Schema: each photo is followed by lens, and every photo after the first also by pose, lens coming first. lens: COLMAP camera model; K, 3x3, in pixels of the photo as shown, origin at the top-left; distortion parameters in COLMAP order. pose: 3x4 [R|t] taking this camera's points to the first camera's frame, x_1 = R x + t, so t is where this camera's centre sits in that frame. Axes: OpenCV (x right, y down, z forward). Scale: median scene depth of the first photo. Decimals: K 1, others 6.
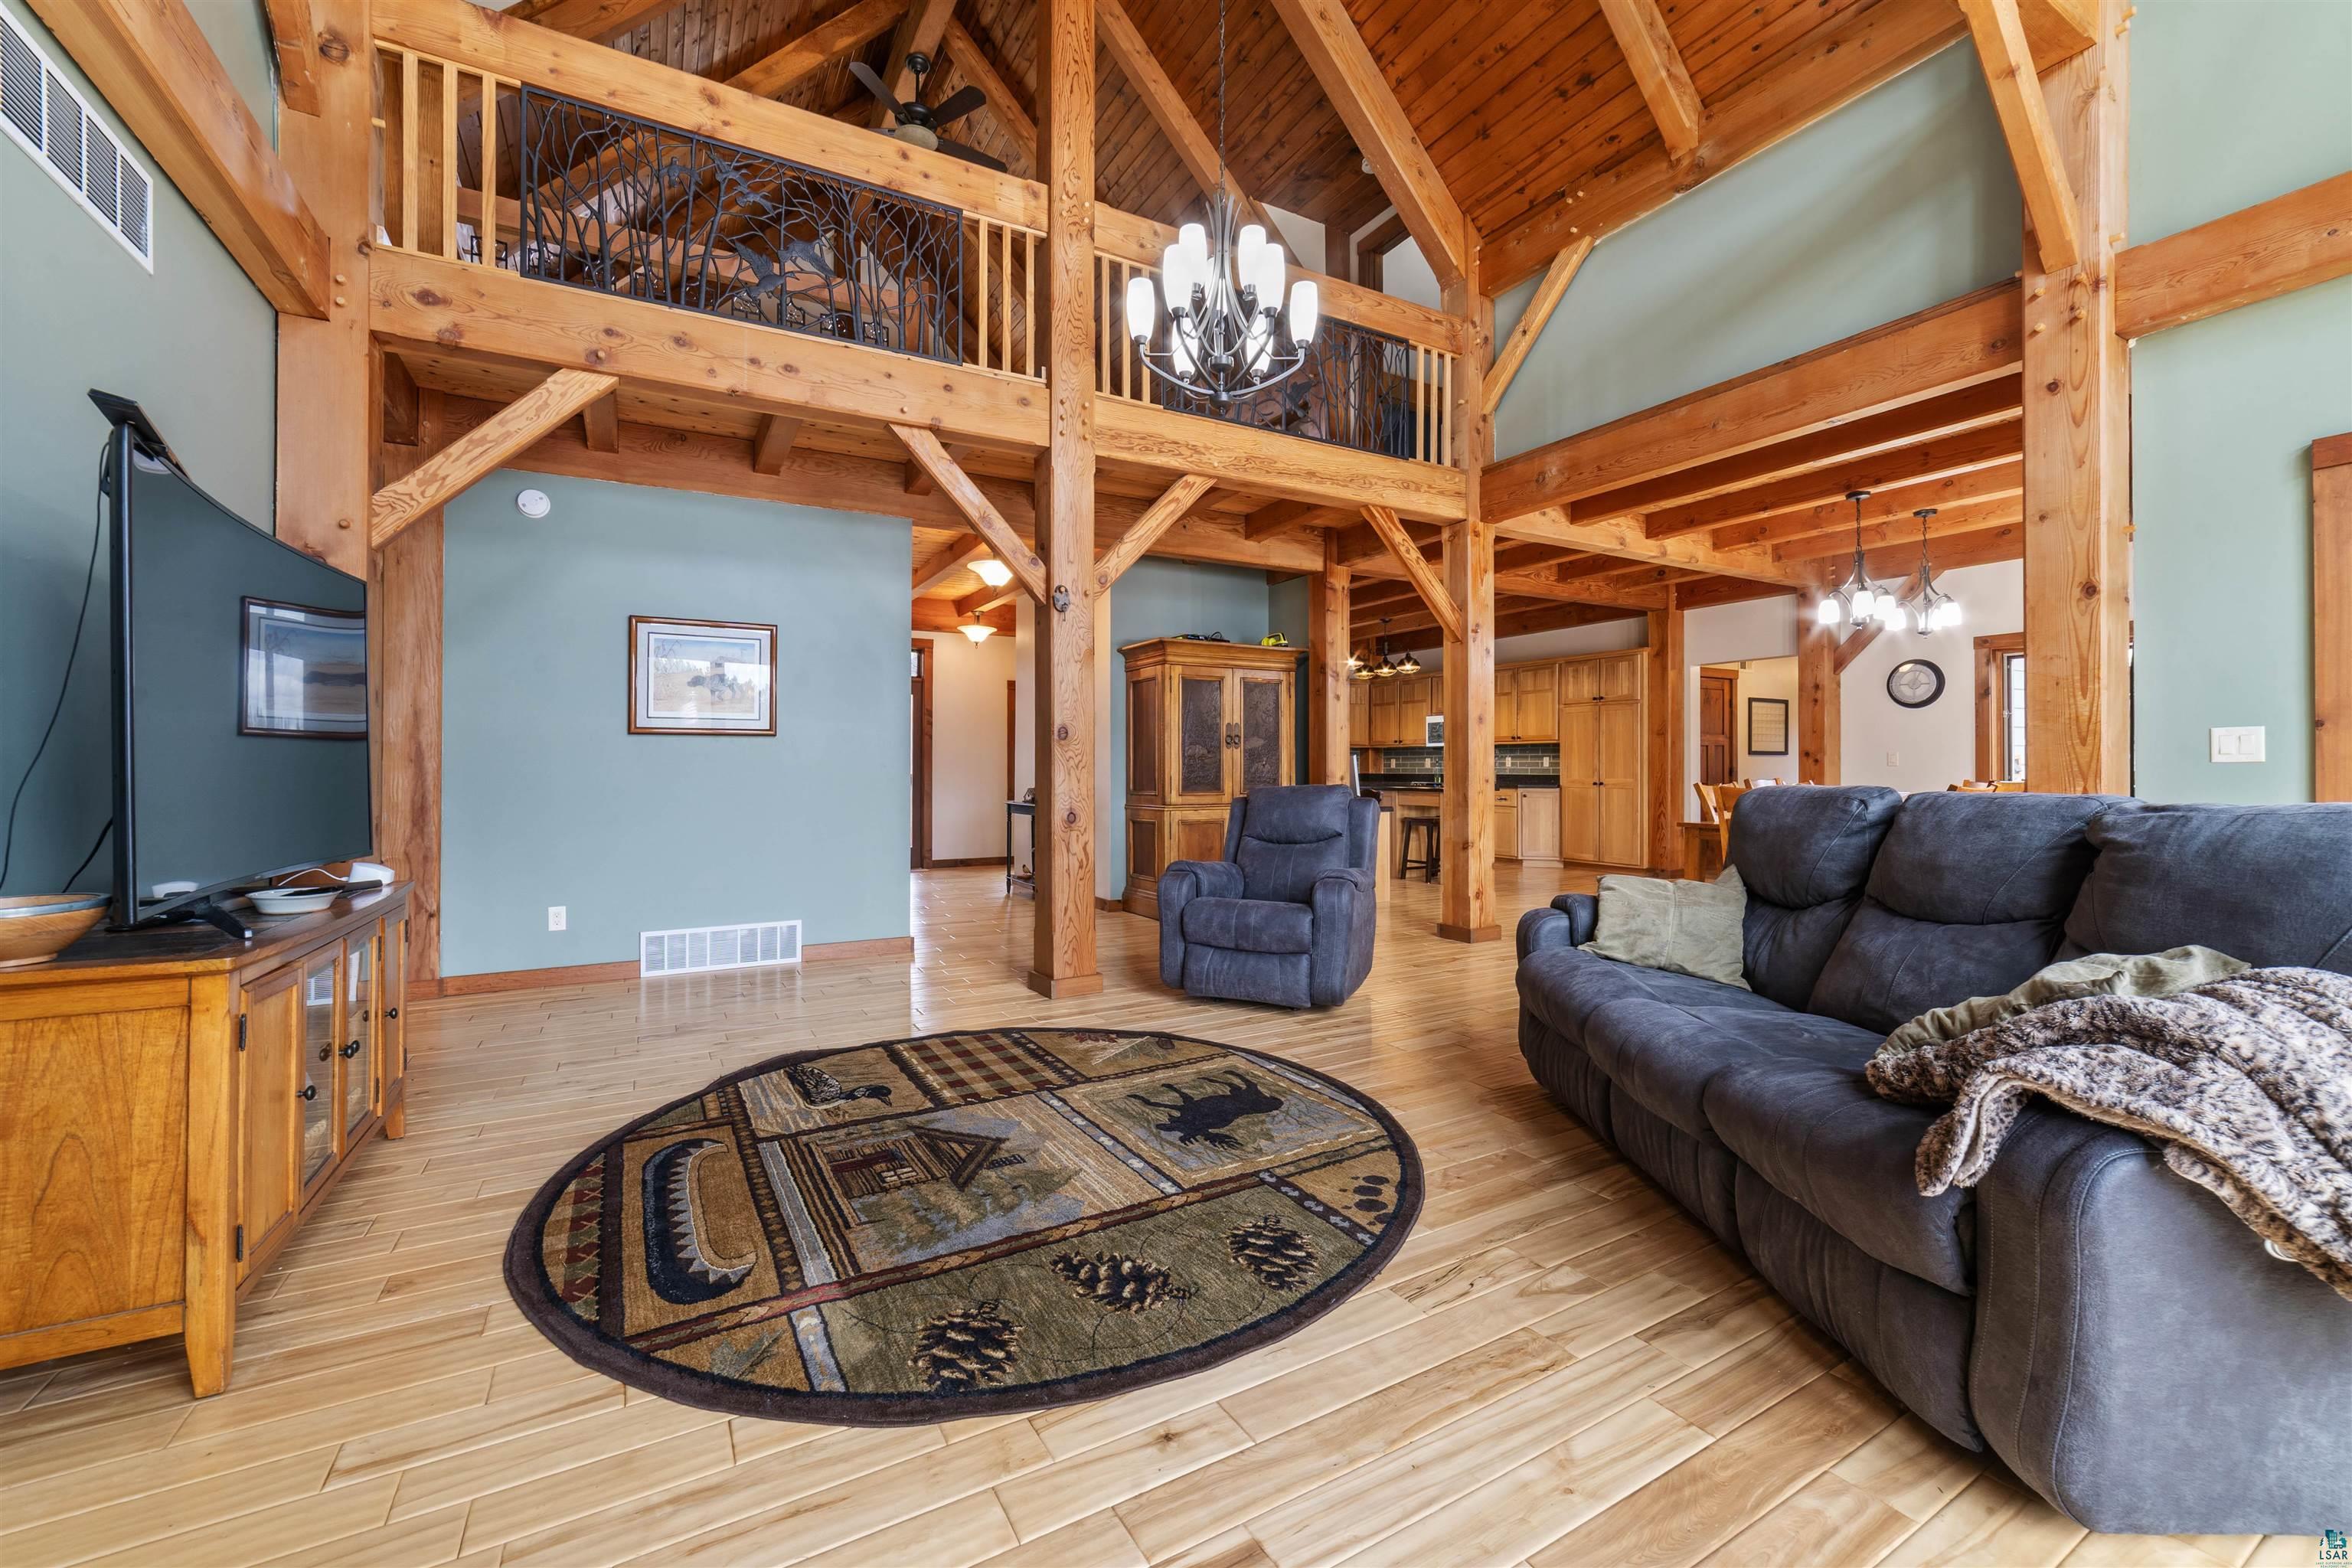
lens RADIAL K [[934.5, 0, 1143.2], [0, 934.5, 764.6], [0, 0, 1]] dist [-0.014736, 0.003020]
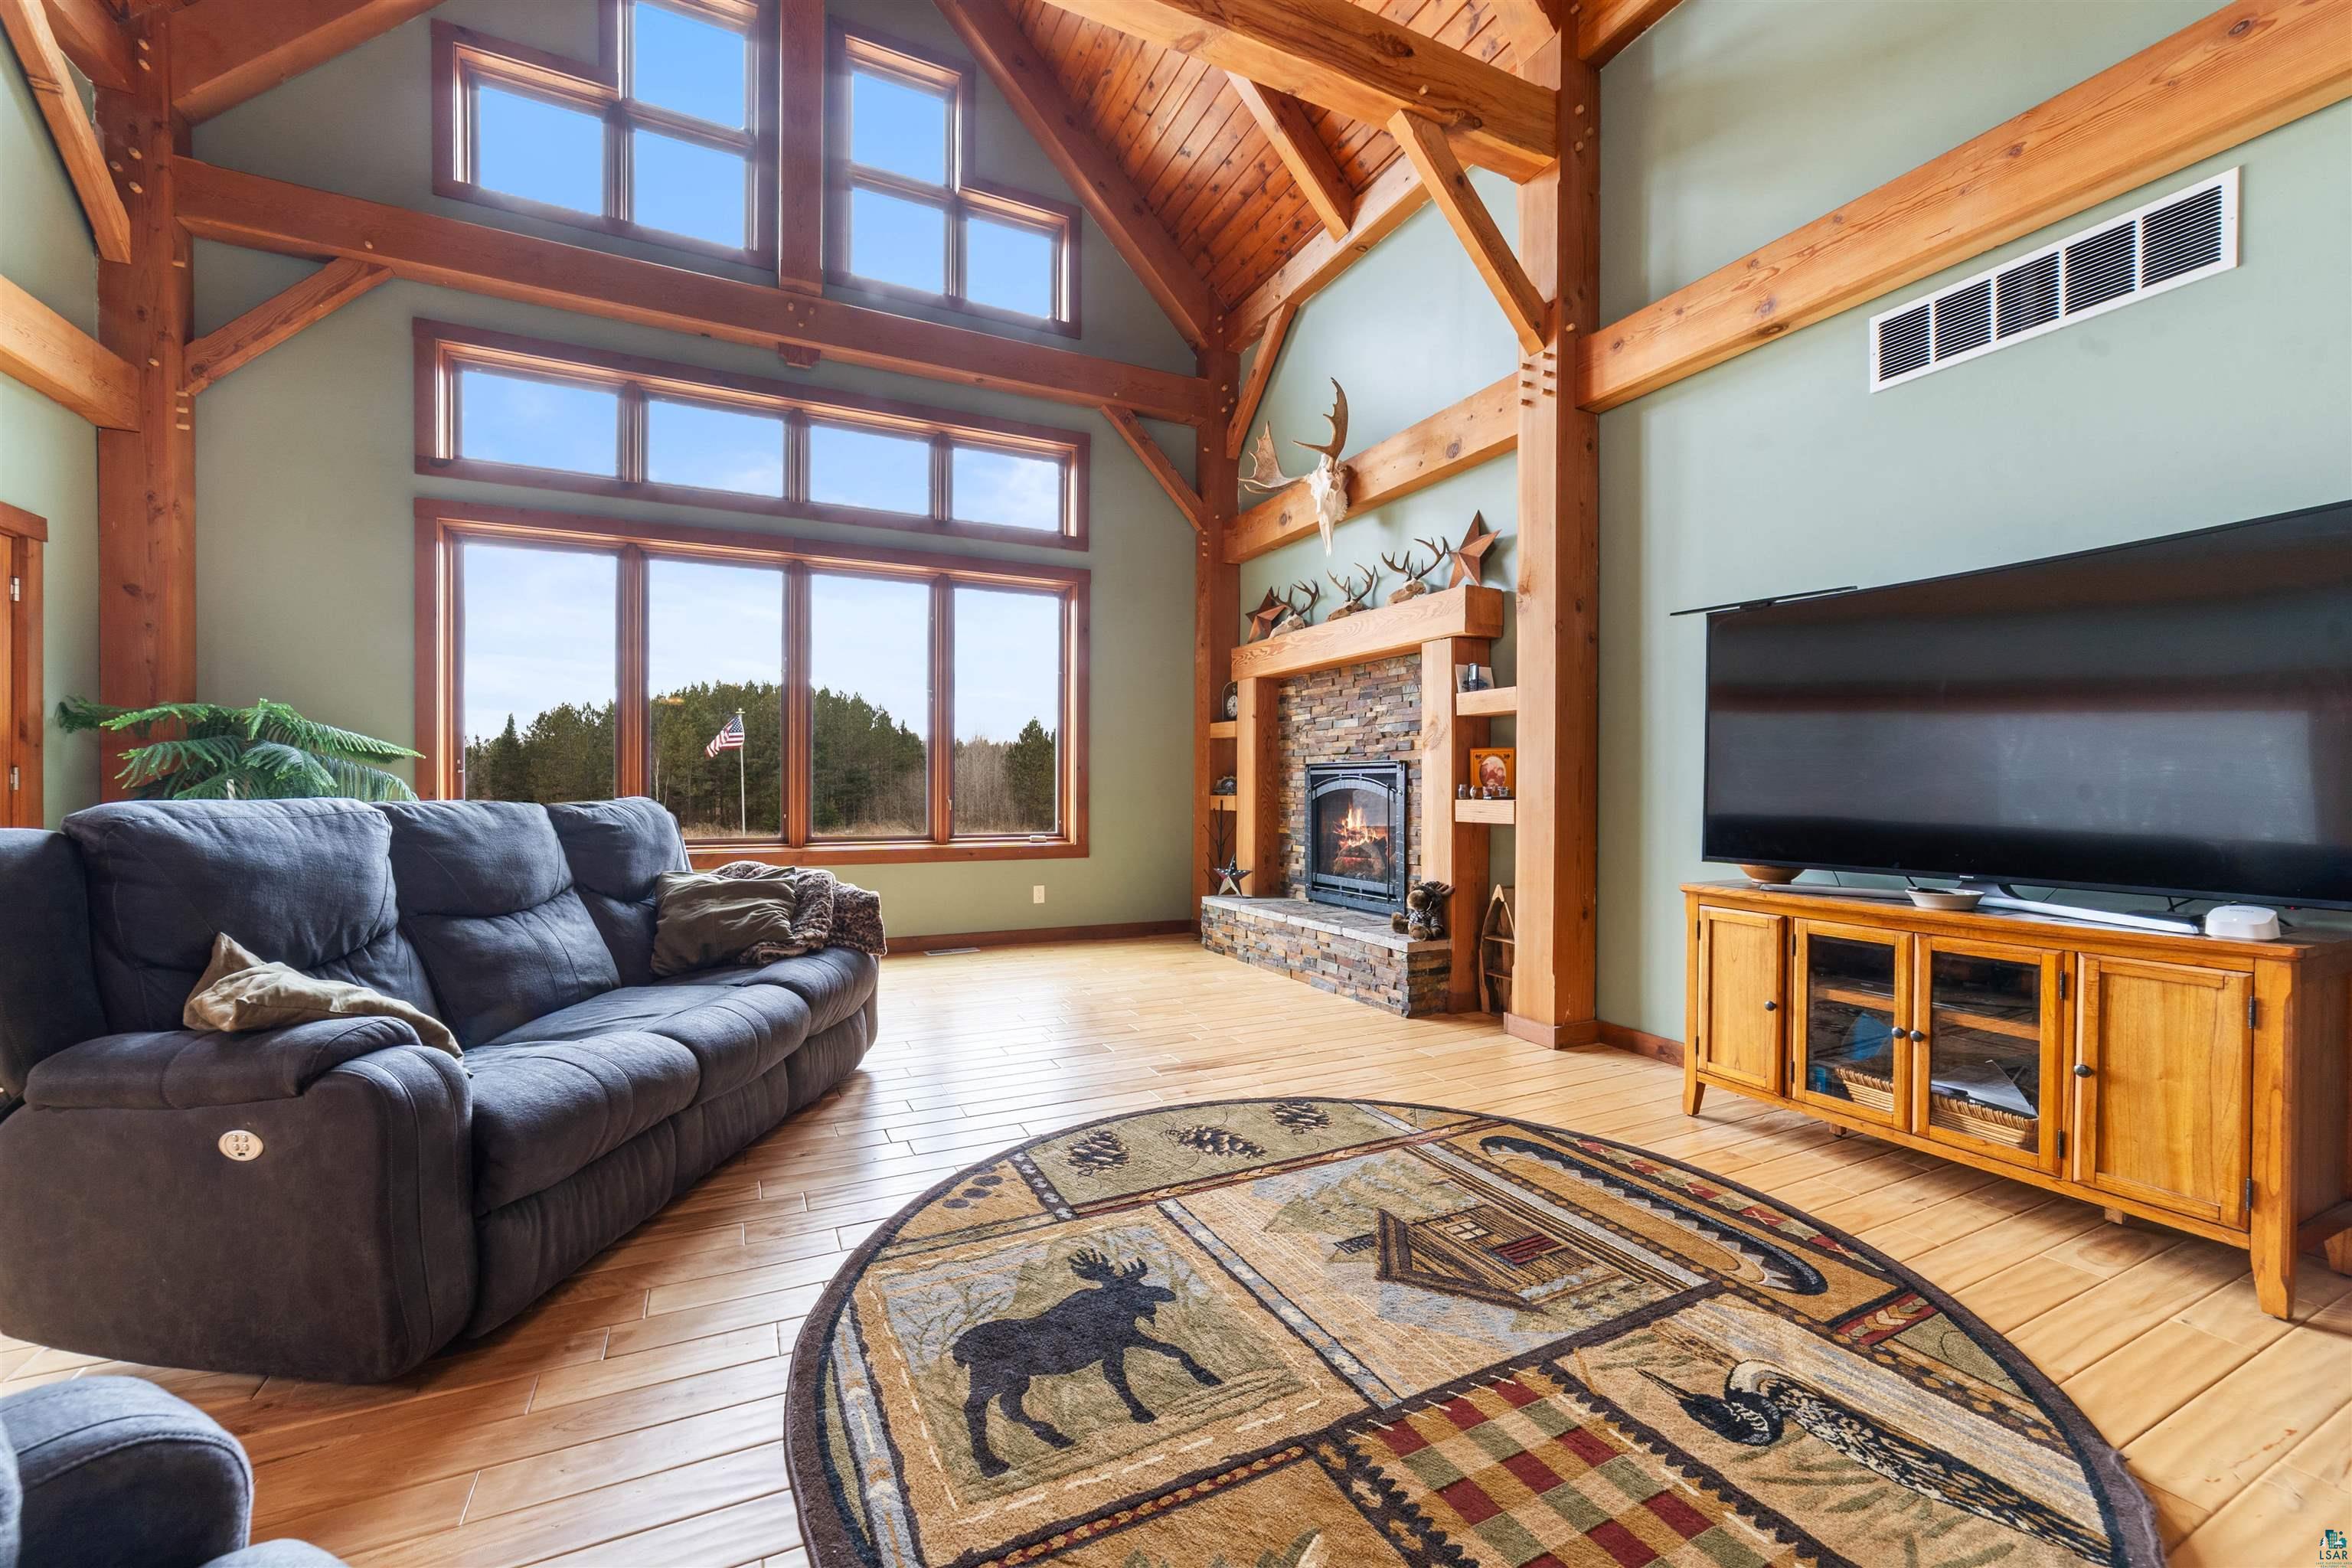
lens RADIAL K [[934.5, 0, 1163.3], [0, 934.5, 794.1], [0, 0, 1]] dist [-0.014736, 0.003020]
pose [[-0.999054, -0.002405, 0.043411, -0.006487], [-0.002422, 0.999997, -0.000333, 0.017647], [-0.043411, -0.000438, -0.999057, 1.821439]]
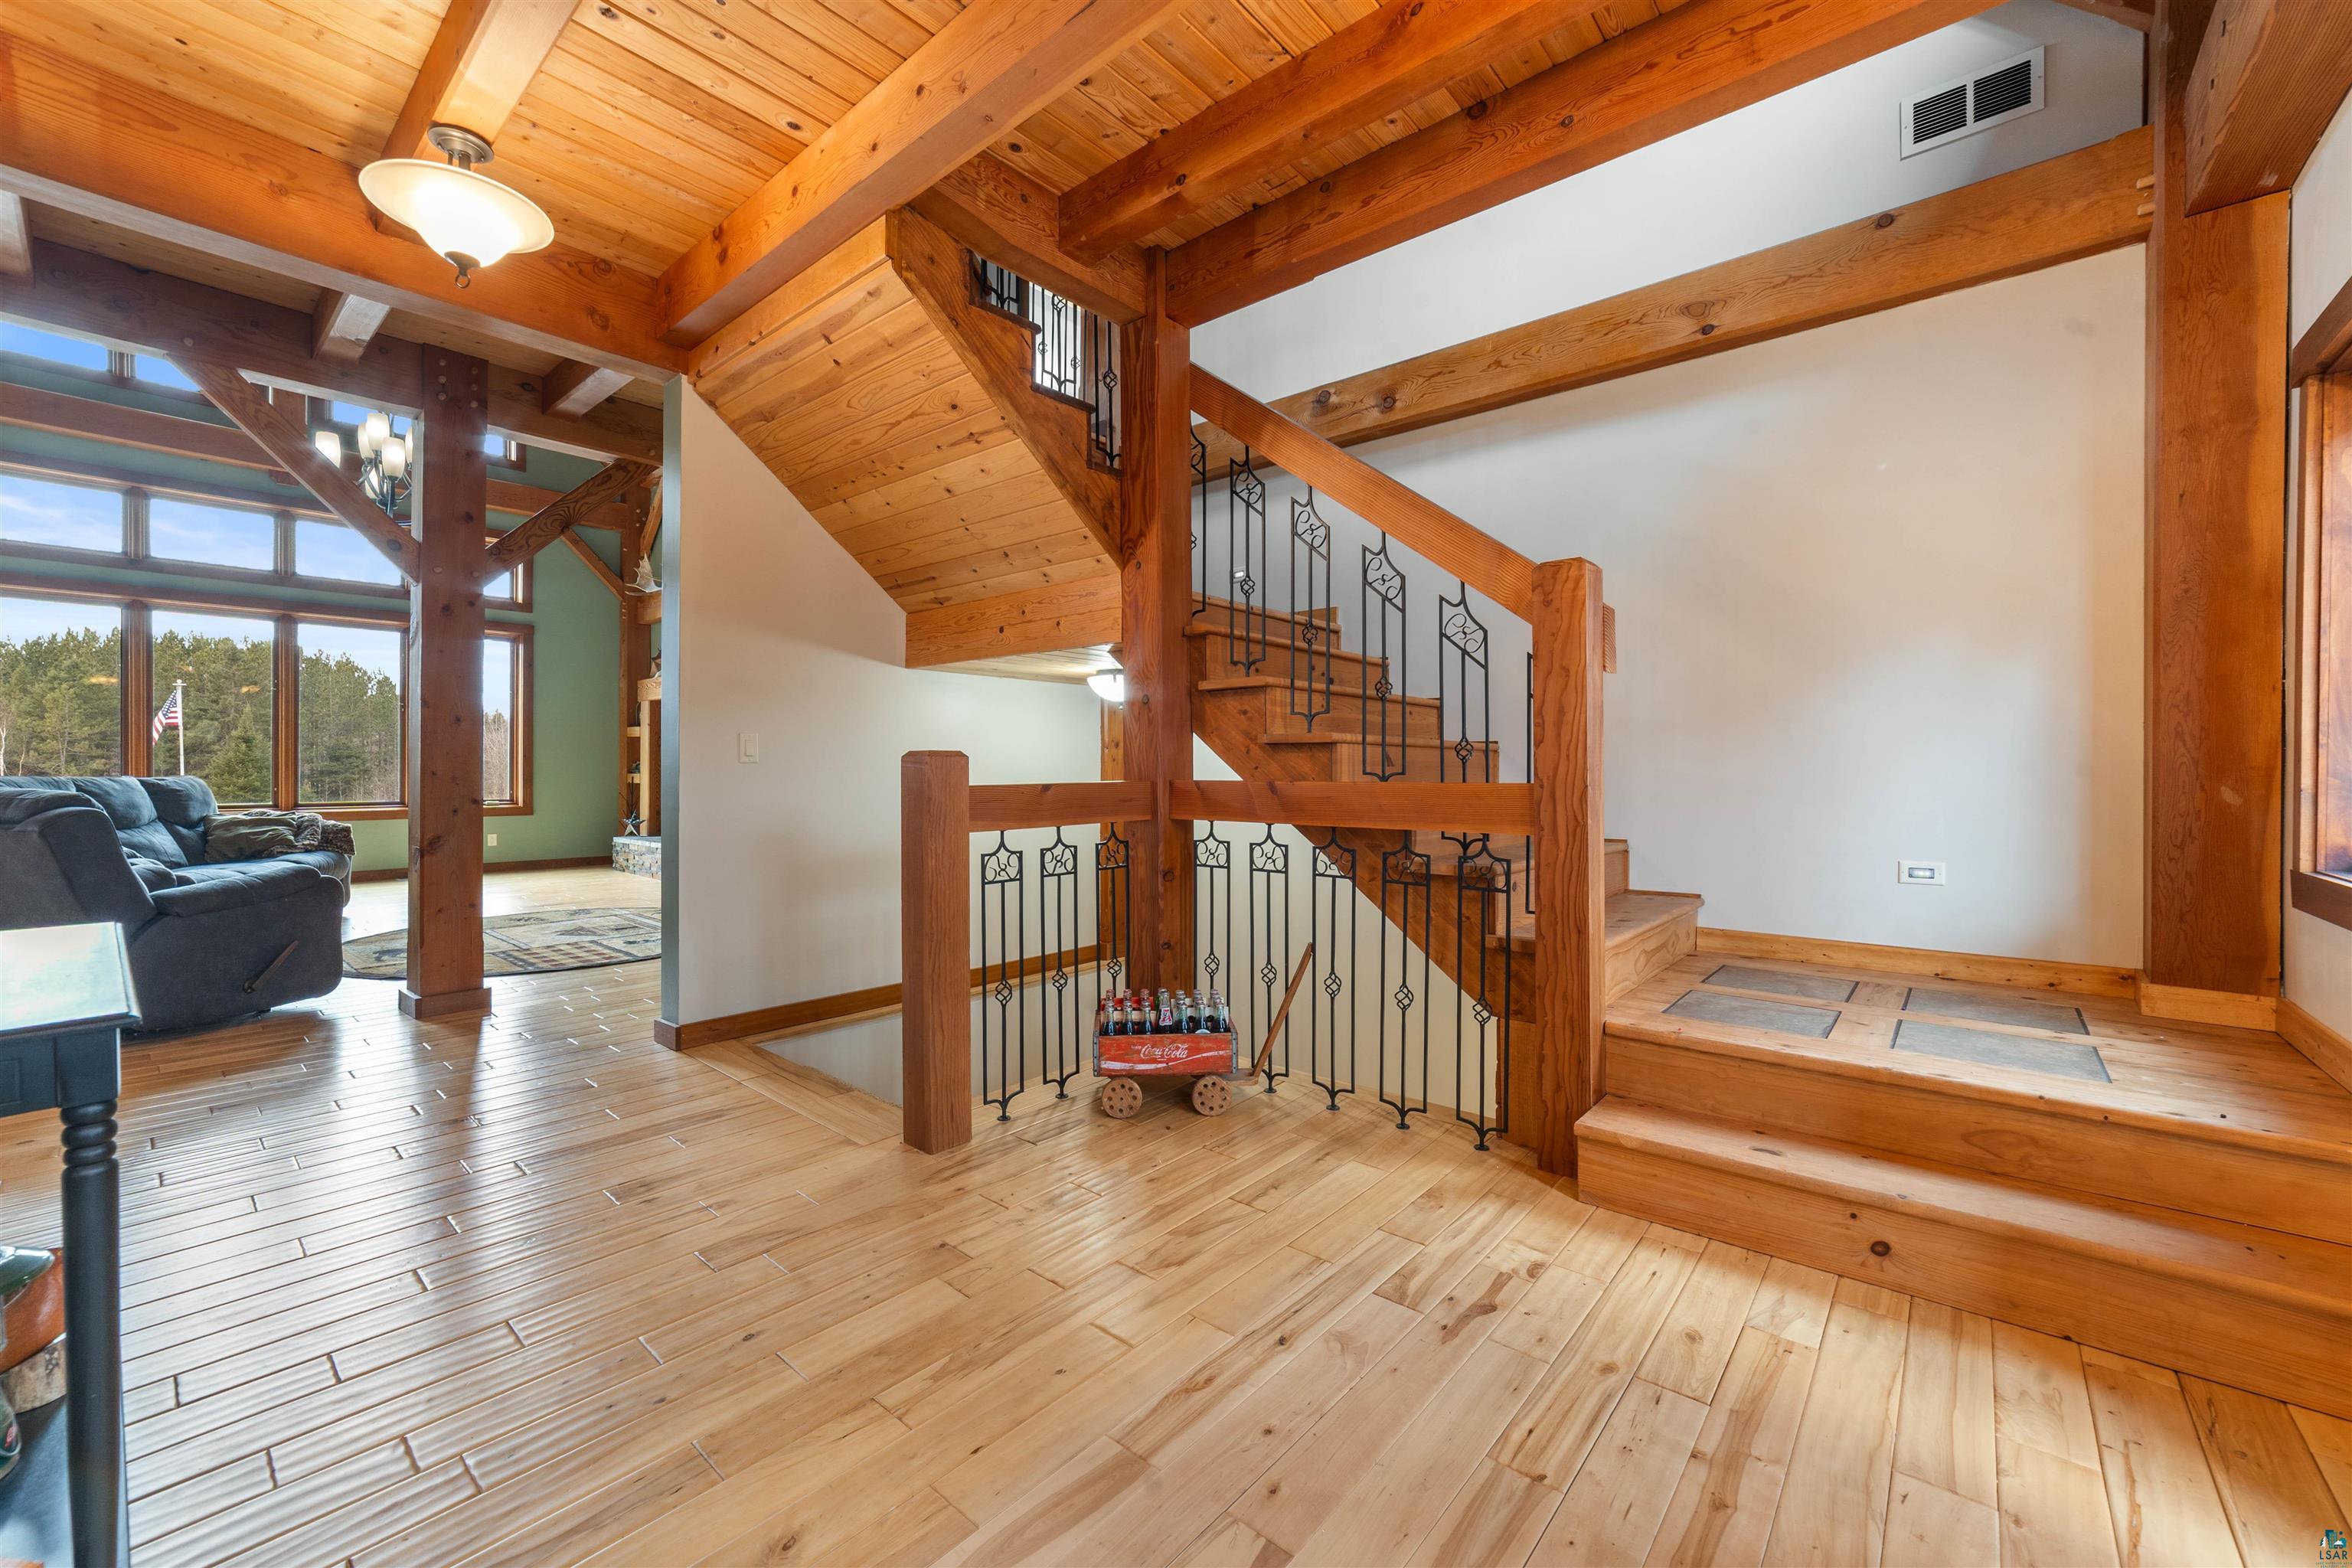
lens RADIAL K [[934.5, 0, 1178.9], [0, 934.5, 770.0], [0, 0, 1]] dist [-0.014736, 0.003020]
pose [[-0.931363, -0.001637, -0.364089, -0.752208], [0.000276, 0.999986, -0.005202, 0.024758], [0.364092, -0.004945, -0.931350, 3.749445]]
